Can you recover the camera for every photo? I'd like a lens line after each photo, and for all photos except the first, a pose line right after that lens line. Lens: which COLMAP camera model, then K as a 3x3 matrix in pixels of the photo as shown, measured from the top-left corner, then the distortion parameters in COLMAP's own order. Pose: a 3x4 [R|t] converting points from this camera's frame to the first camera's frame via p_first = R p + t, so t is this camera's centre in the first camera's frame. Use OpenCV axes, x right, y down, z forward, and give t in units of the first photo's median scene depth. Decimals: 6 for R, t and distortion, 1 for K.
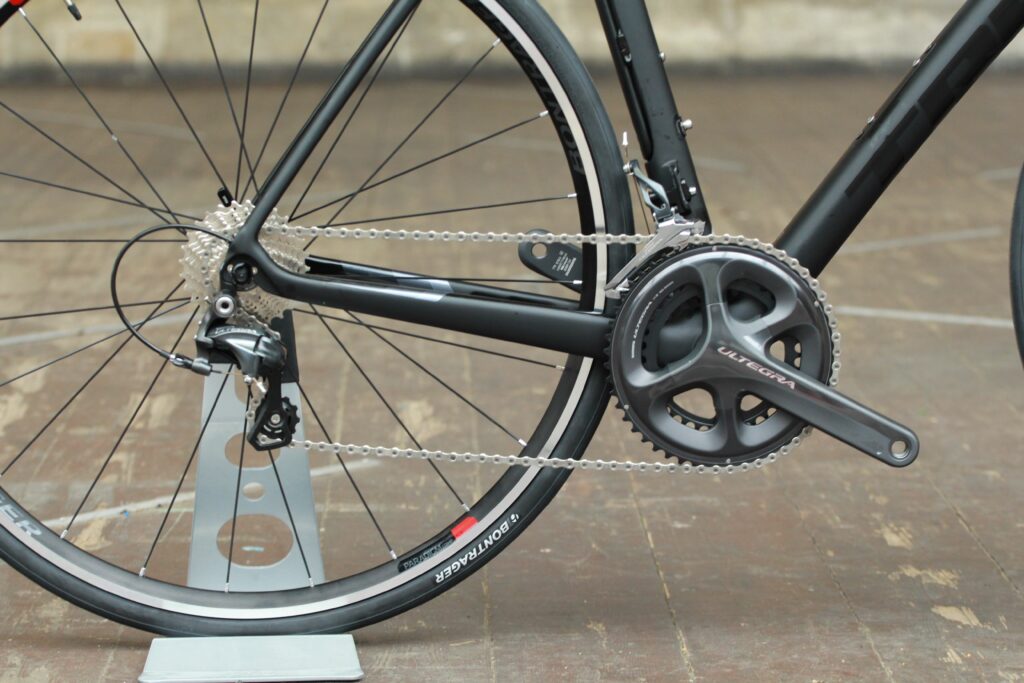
lens RADIAL K [[2720.7, 0, 515.9], [0, 2720.7, 338.6], [0, 0, 1]] dist [-0.036992, 0.000000]
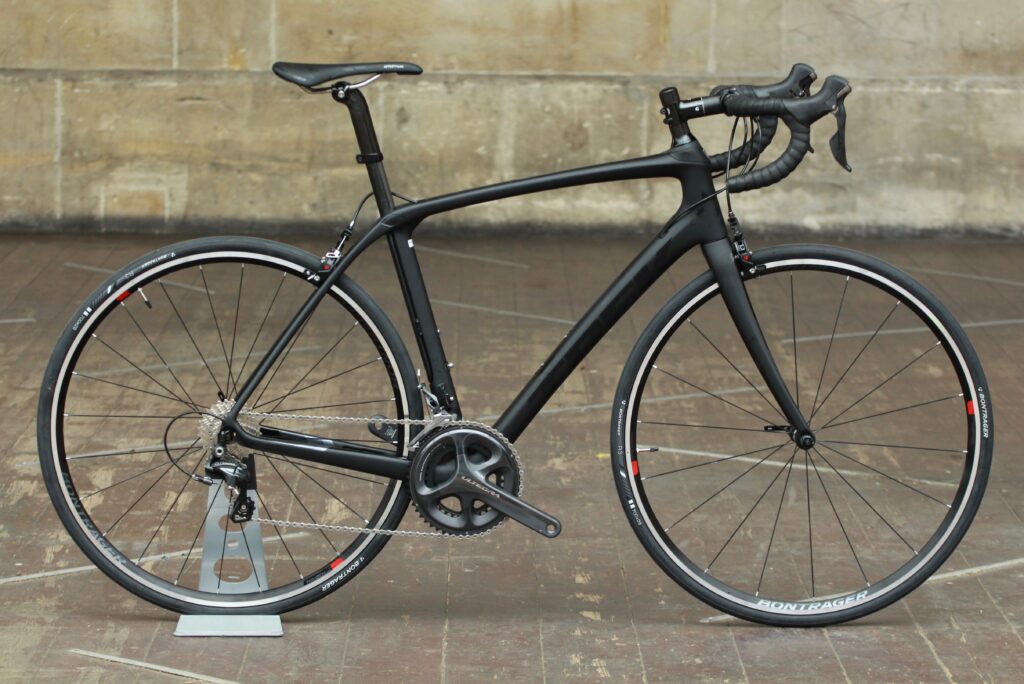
lens RADIAL K [[2750.2, 0, 506.2], [0, 2750.2, 343.5], [0, 0, 1]] dist [-0.078941, 0.000000]
pose [[0.999773, 0.019282, -0.009045, 0.121435], [-0.019566, 0.999282, -0.032437, -0.029446], [0.008413, 0.032607, 0.999433, -1.031398]]
